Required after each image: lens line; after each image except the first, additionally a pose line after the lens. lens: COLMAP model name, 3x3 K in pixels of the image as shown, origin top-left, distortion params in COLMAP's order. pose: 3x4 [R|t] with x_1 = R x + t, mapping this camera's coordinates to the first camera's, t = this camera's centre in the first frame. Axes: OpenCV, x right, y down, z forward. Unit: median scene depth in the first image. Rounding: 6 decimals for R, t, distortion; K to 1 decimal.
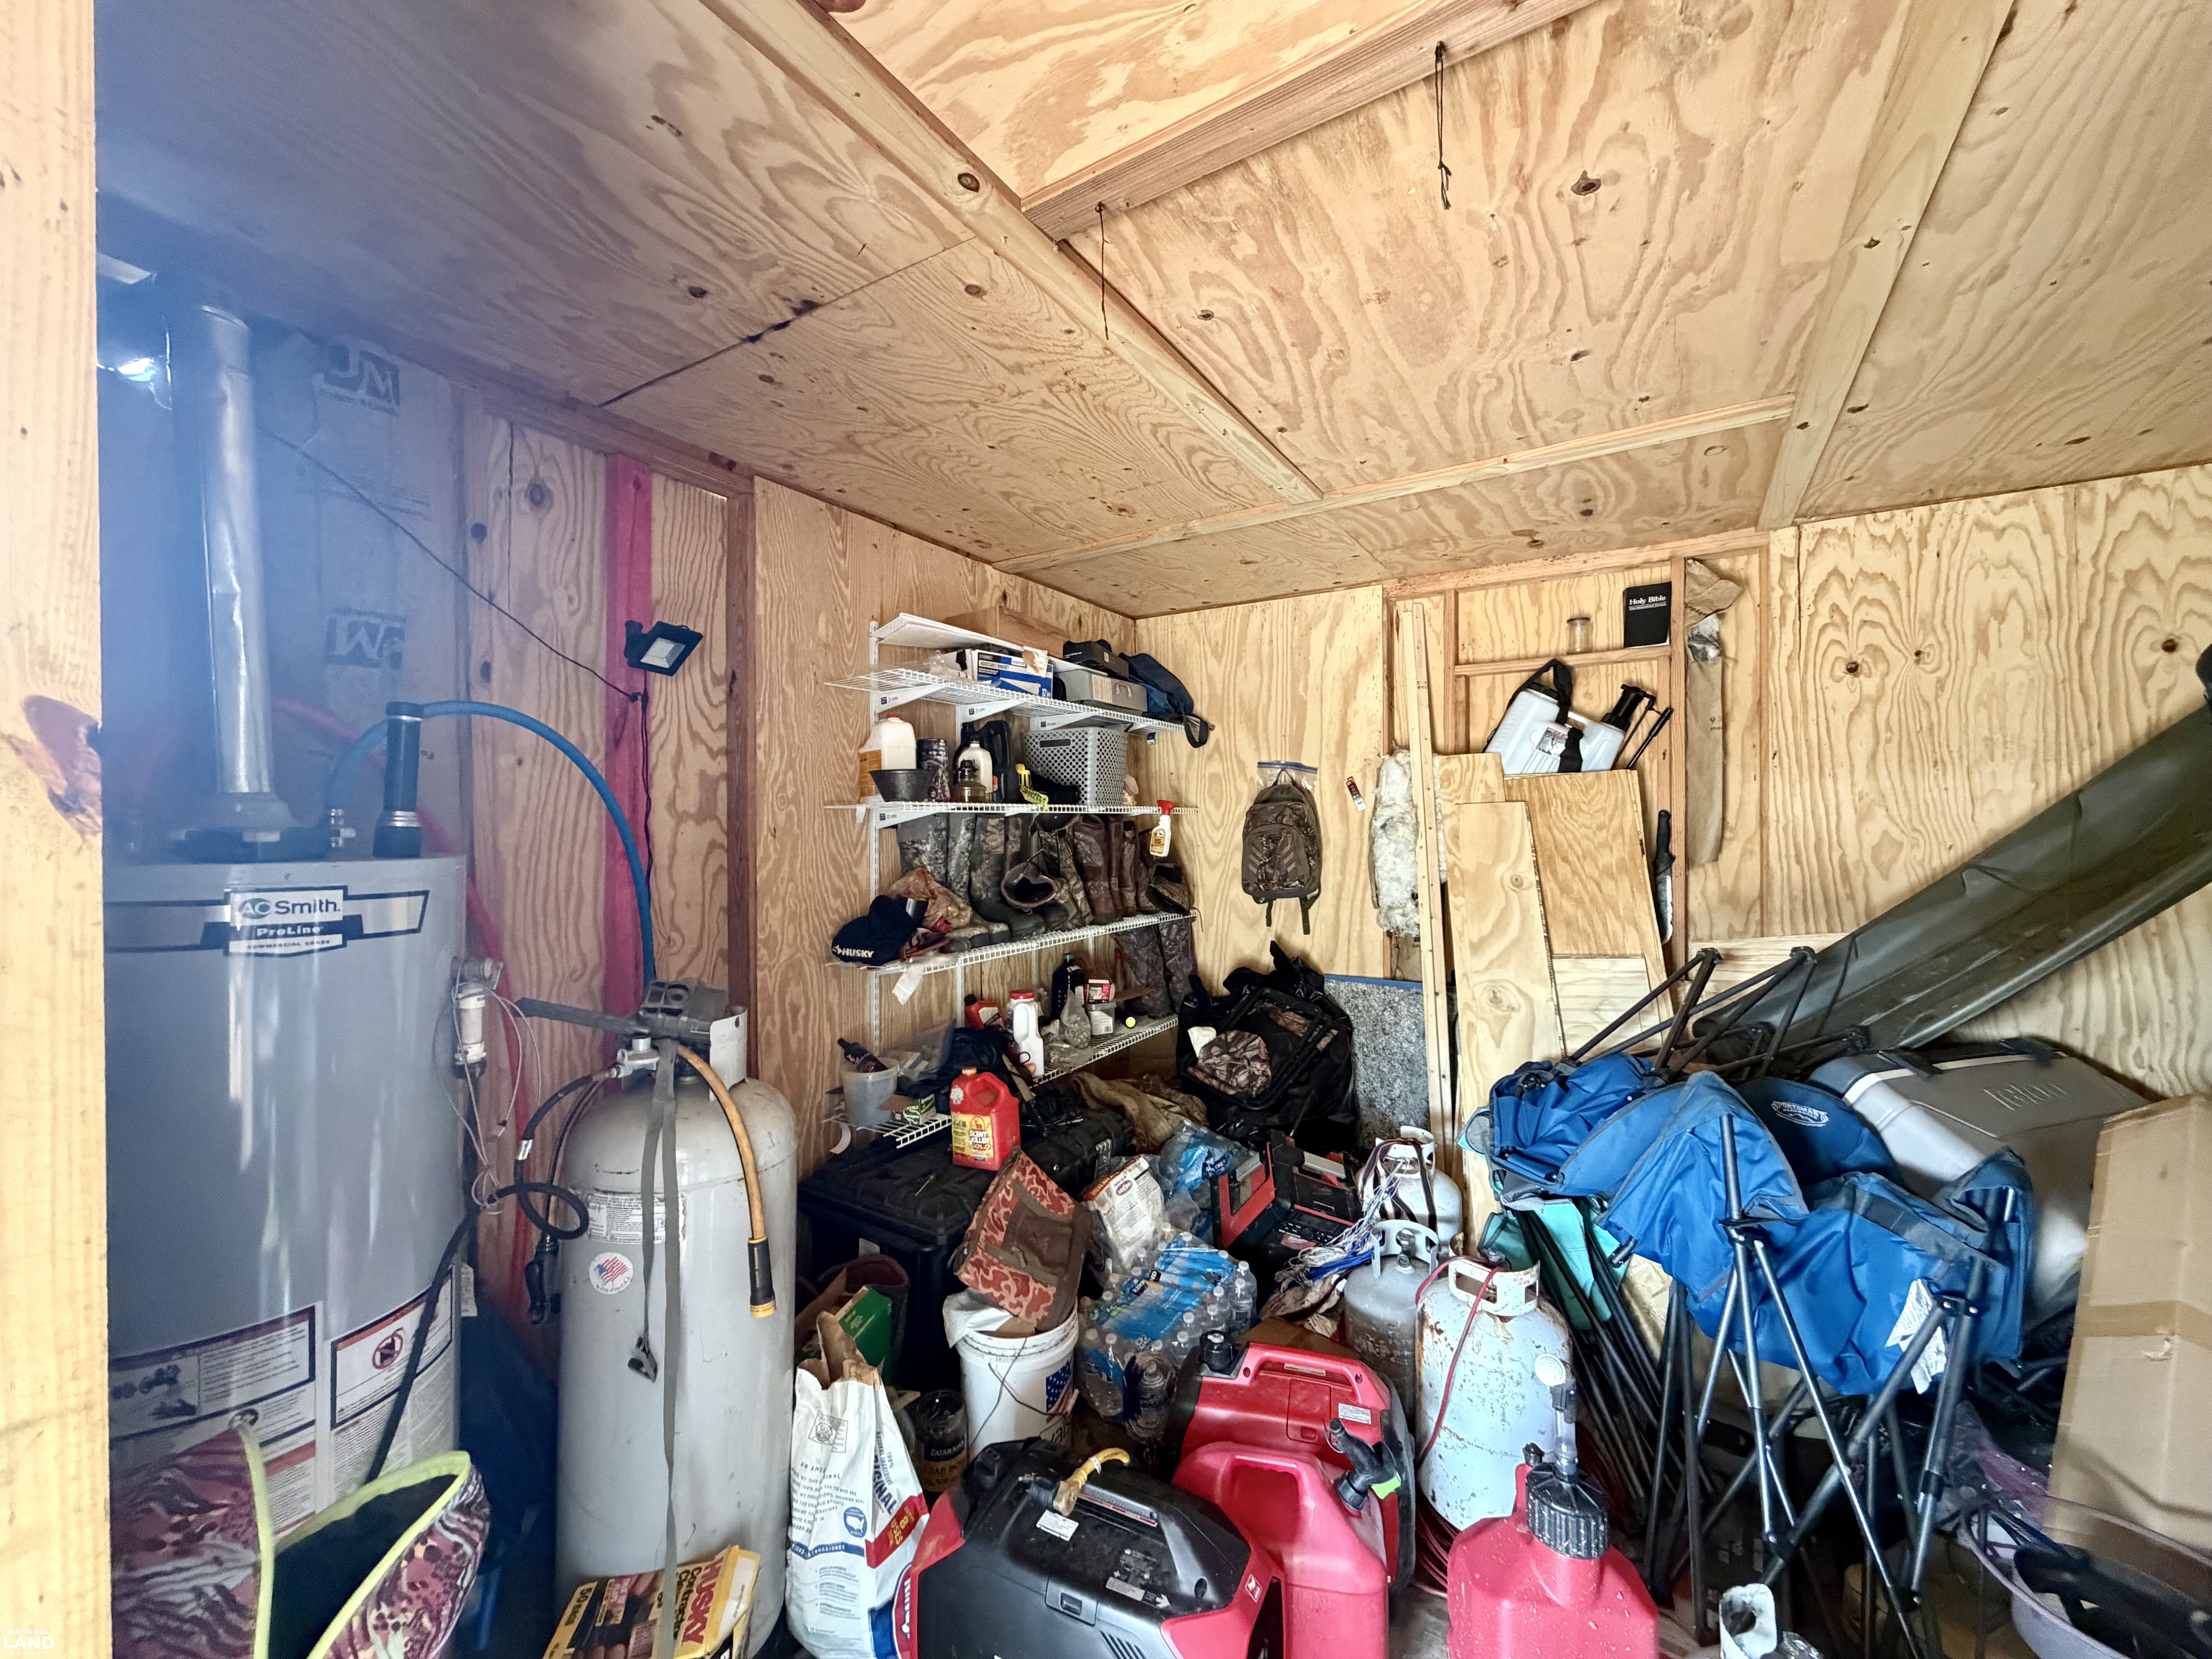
lens RADIAL K [[883.3, 0, 1105.0], [0, 883.3, 827.2], [0, 0, 1]] dist [0.002496, -0.000129]
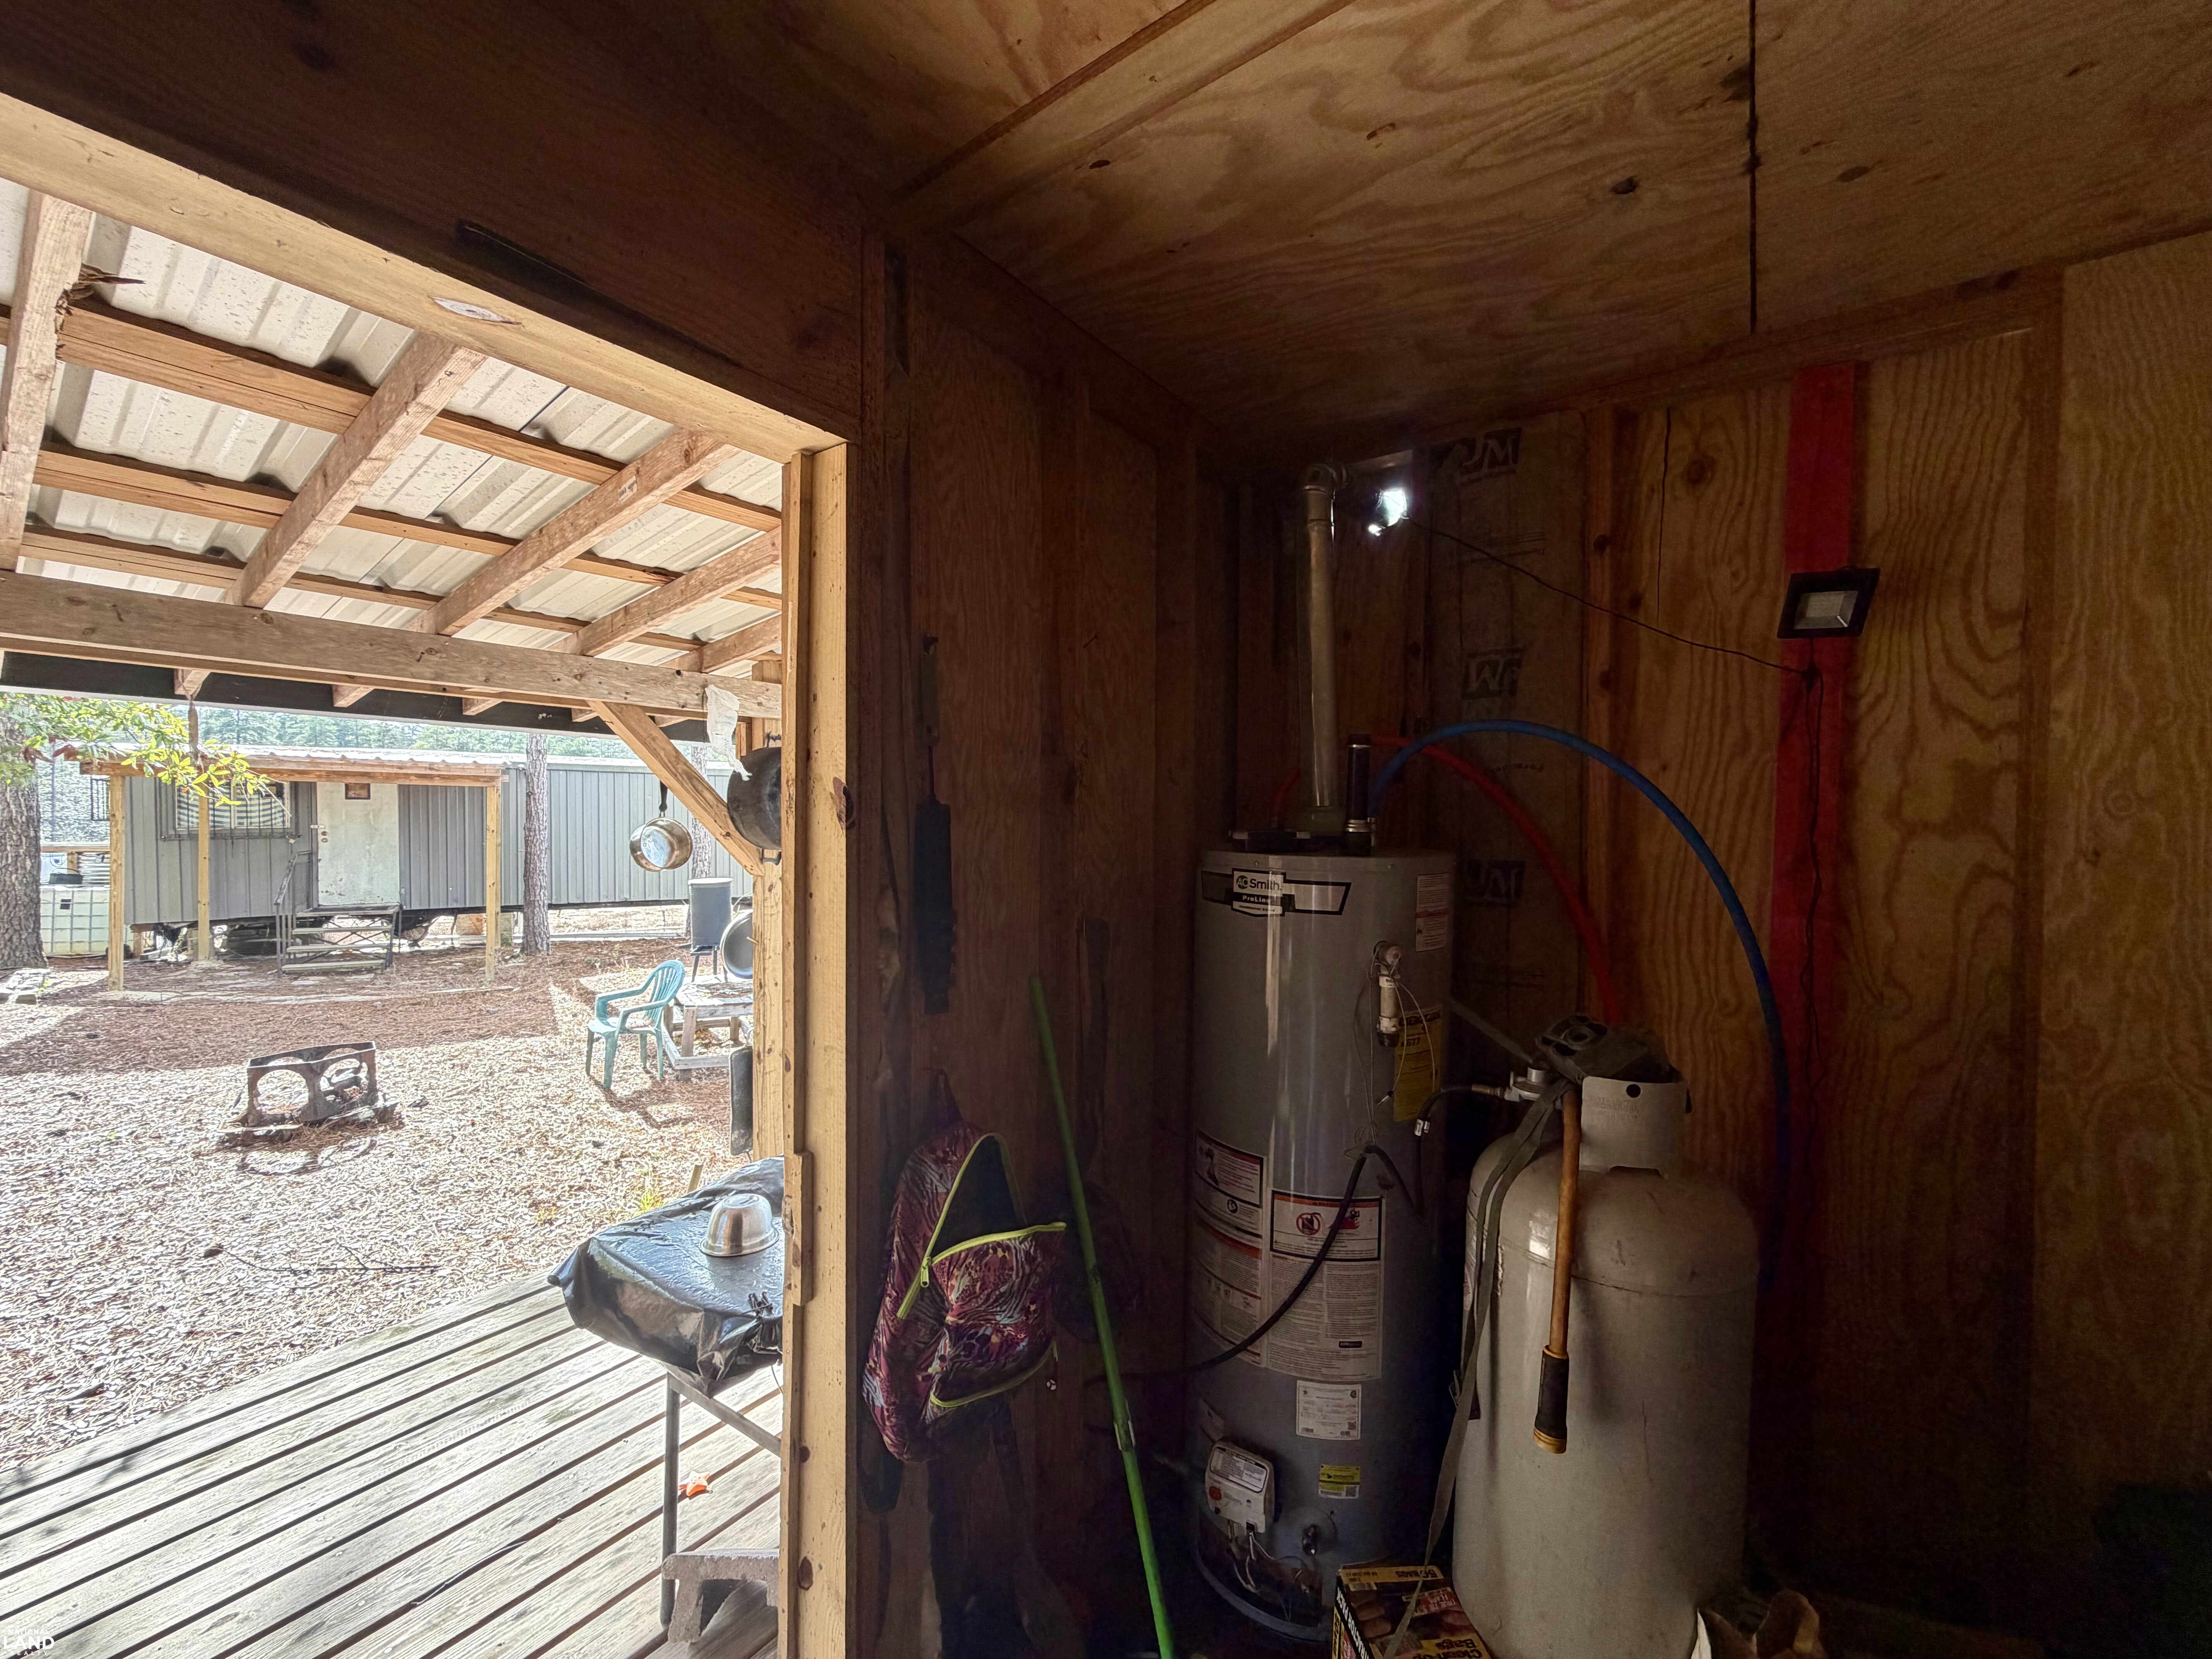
lens RADIAL K [[883.3, 0, 1102.7], [0, 883.3, 827.5], [0, 0, 1]] dist [0.002496, -0.000129]
pose [[-0.082197, 0.013814, -0.996520, 0.368077], [-0.018452, 0.999711, 0.015380, -0.014288], [0.996445, 0.019652, -0.081918, 0.543231]]
